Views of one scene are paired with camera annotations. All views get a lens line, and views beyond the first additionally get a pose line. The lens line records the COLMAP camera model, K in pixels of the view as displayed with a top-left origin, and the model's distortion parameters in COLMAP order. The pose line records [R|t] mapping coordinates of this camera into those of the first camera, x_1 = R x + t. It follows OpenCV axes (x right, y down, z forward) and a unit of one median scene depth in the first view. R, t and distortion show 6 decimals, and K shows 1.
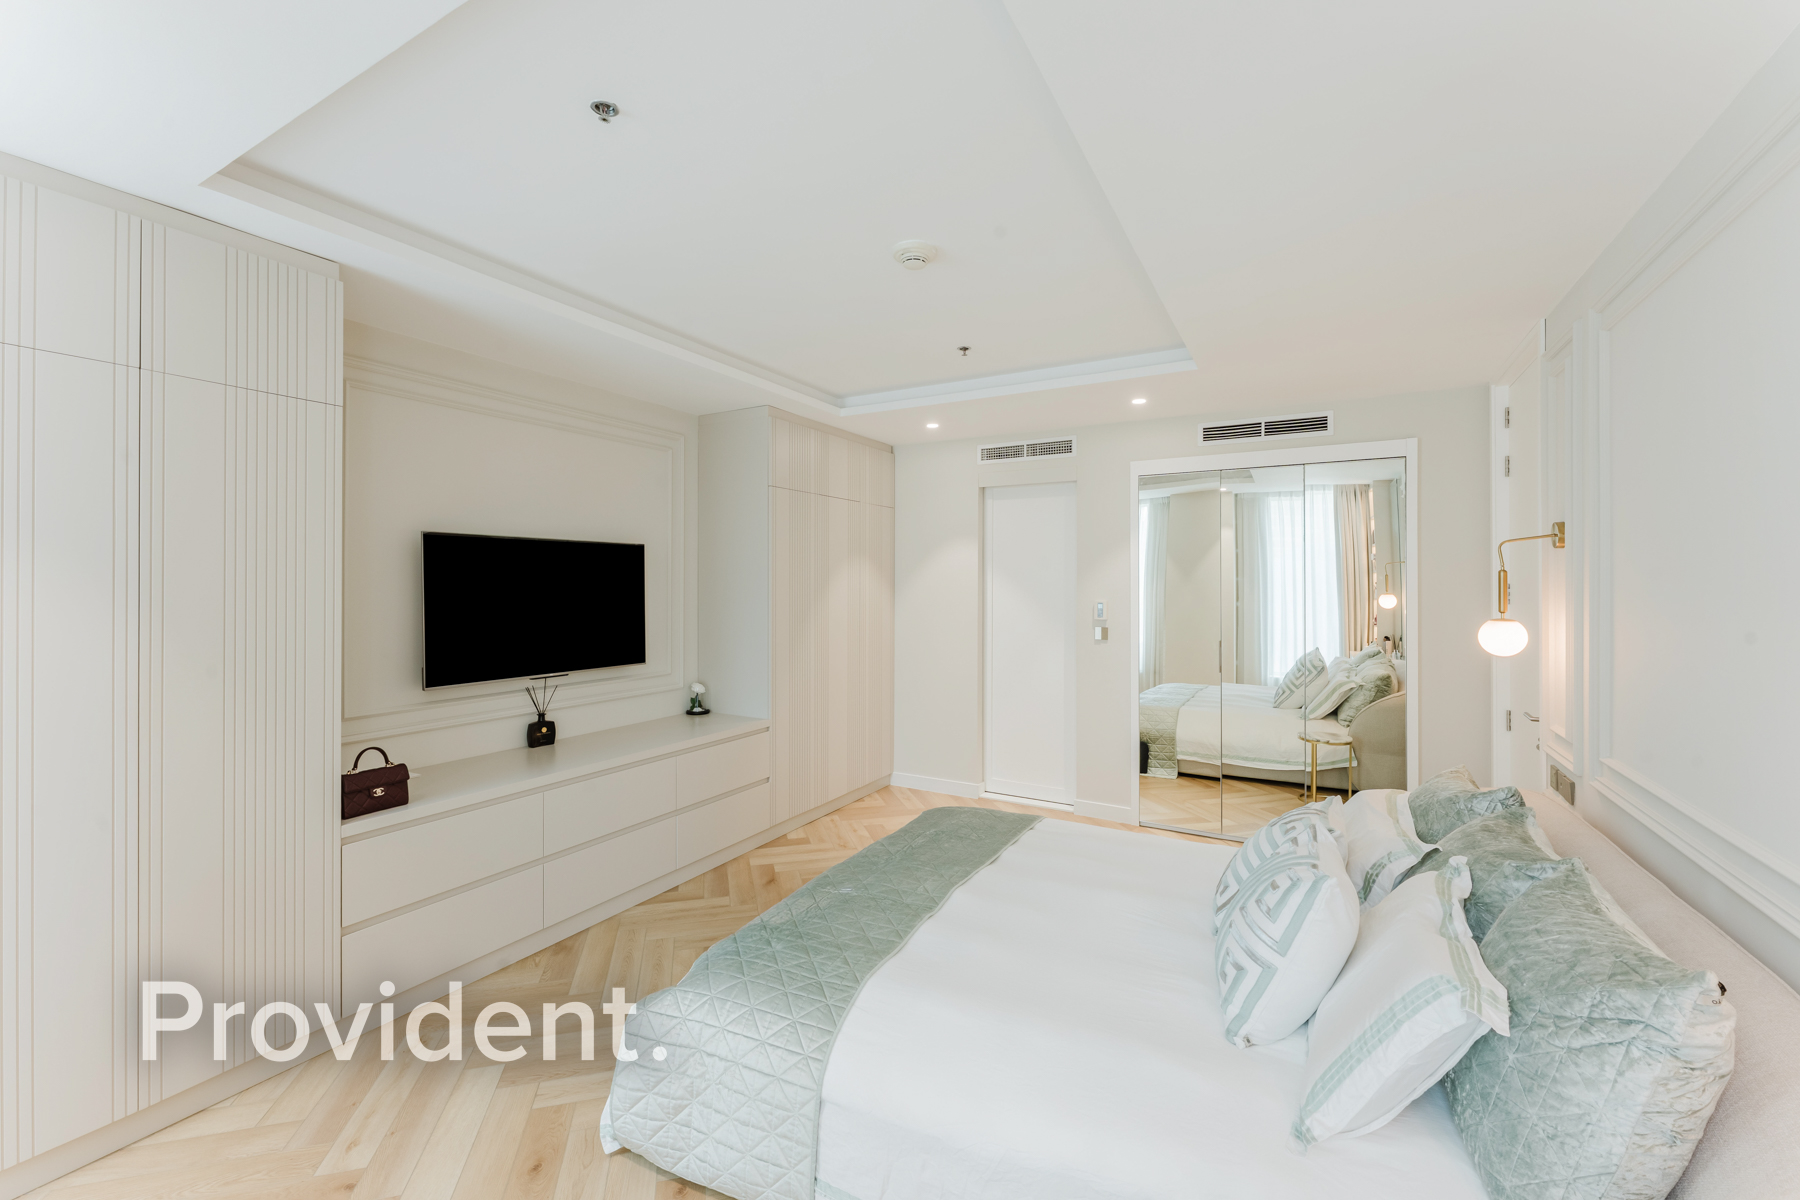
lens RADIAL K [[740.3, 0, 896.6], [0, 740.3, 588.2], [0, 0, 1]] dist [-0.002177, 0.000001]
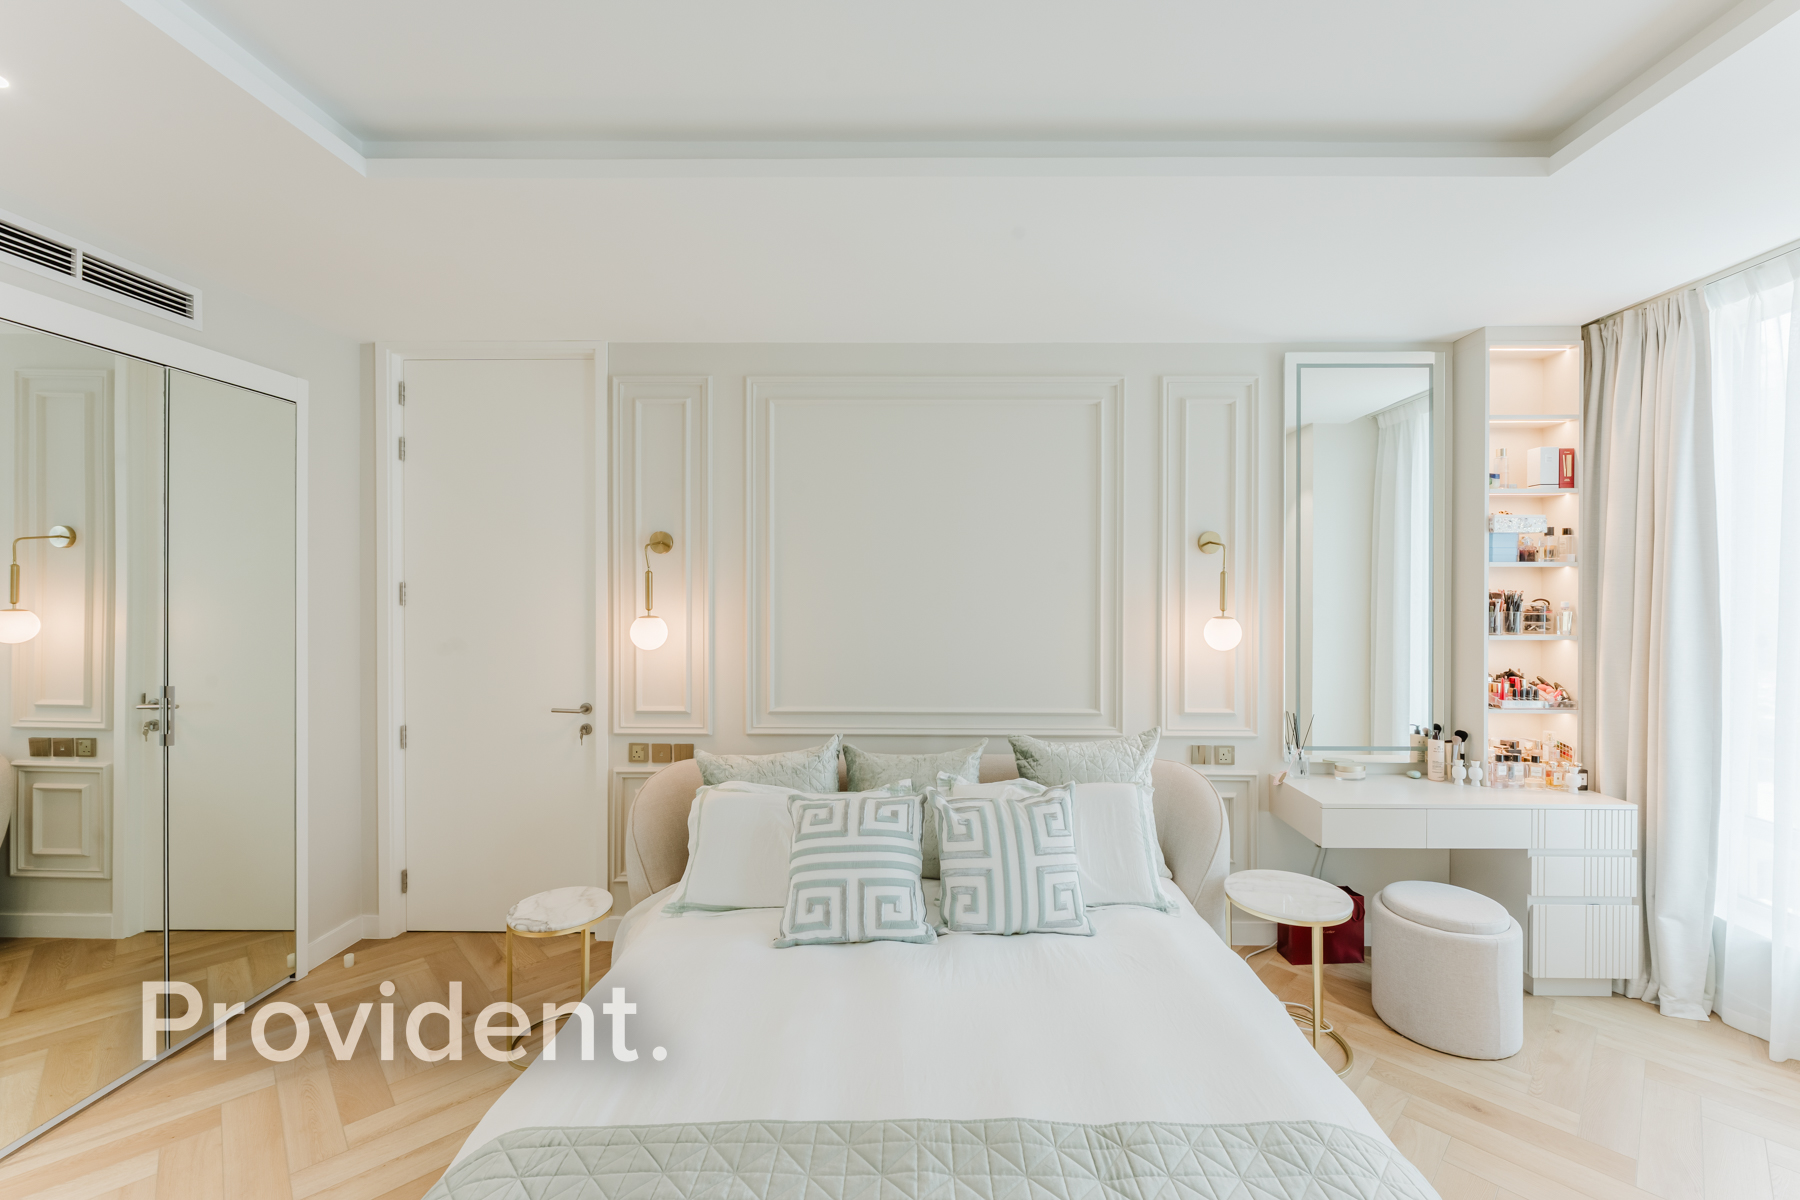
lens RADIAL K [[740.3, 0, 909.9], [0, 740.3, 591.8], [0, 0, 1]] dist [-0.002177, 0.000001]
pose [[-0.486421, -0.008748, 0.873681, -0.214817], [-0.002051, 0.999959, 0.008871, -0.002219], [-0.873722, 0.002523, -0.486418, 0.783939]]
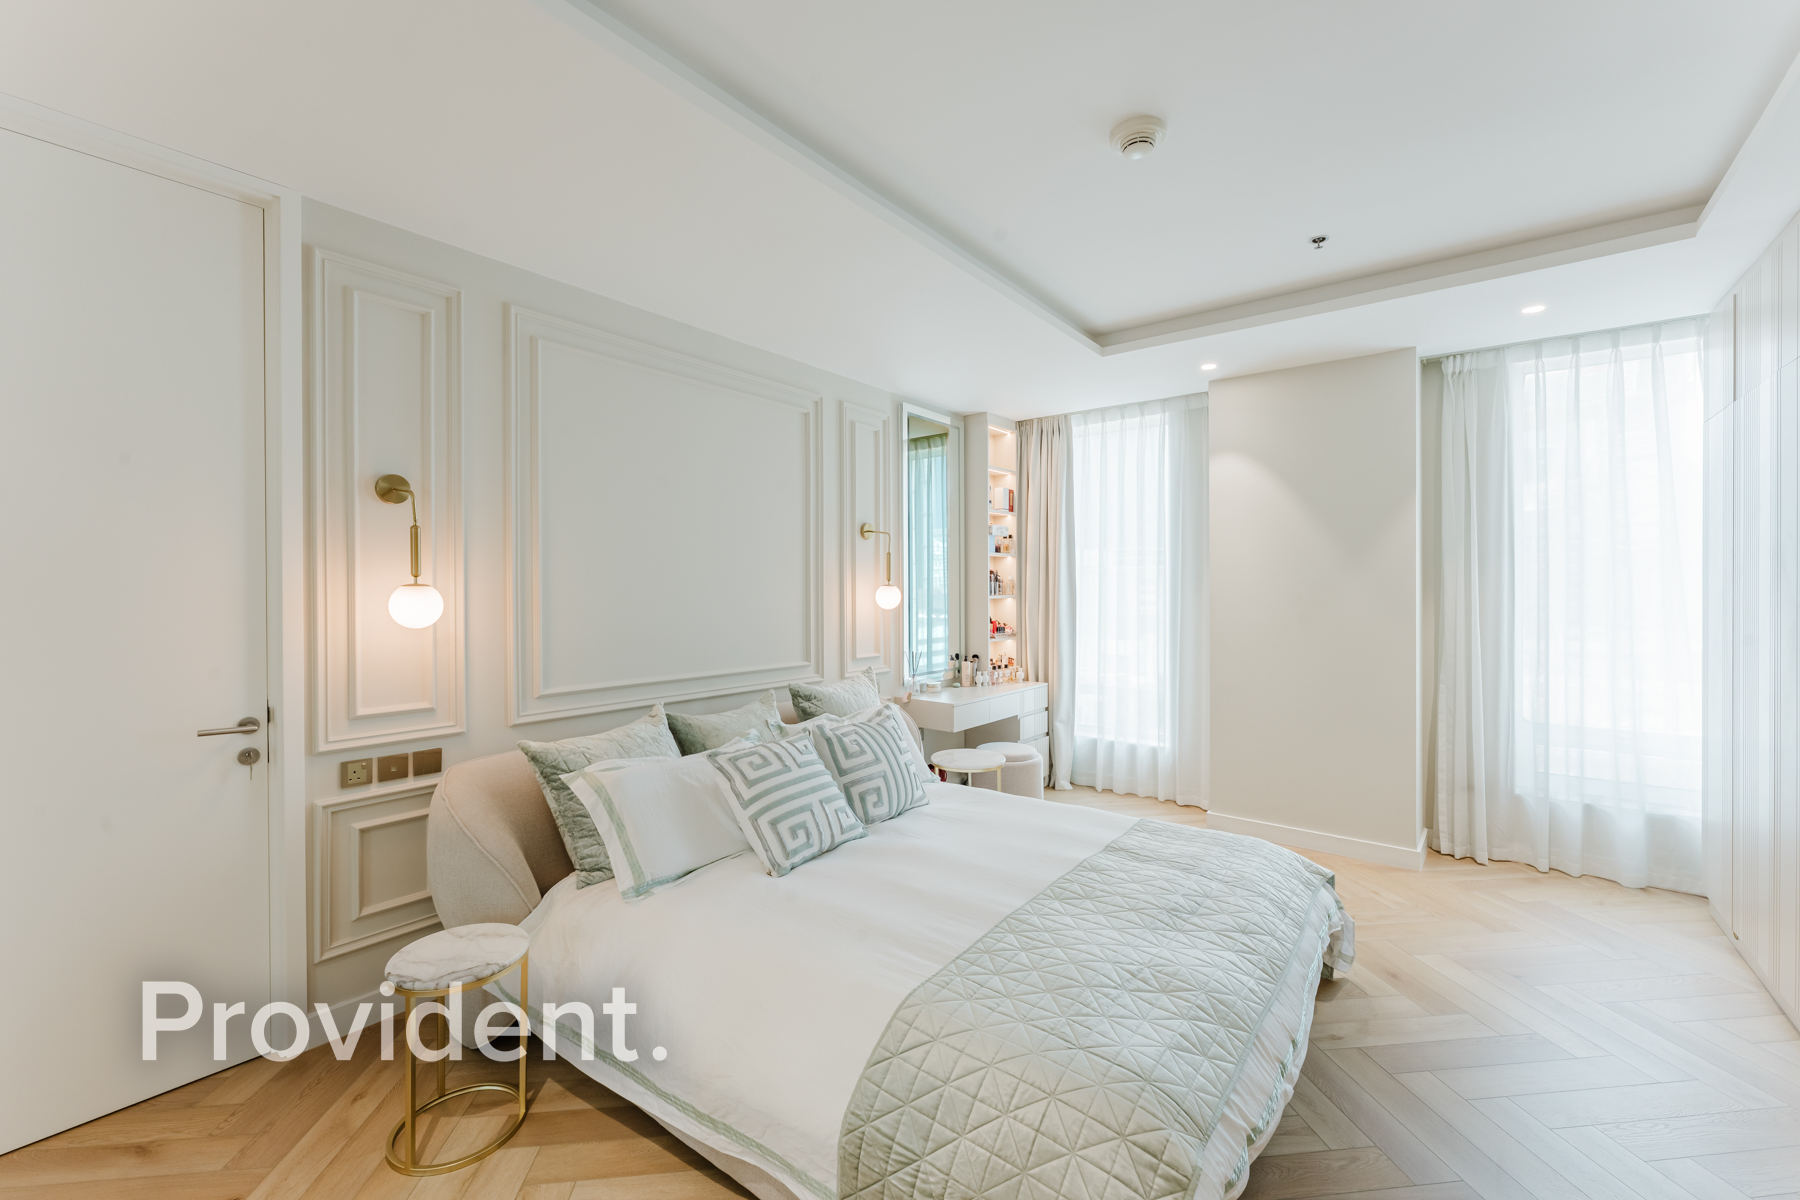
lens RADIAL K [[740.3, 0, 900.2], [0, 740.3, 592.0], [0, 0, 1]] dist [-0.002177, 0.000001]
pose [[-0.989836, -0.008253, 0.141972, 0.085049], [-0.006659, 0.999909, 0.011698, 0.023451], [-0.142055, 0.010633, -0.989802, 1.133225]]
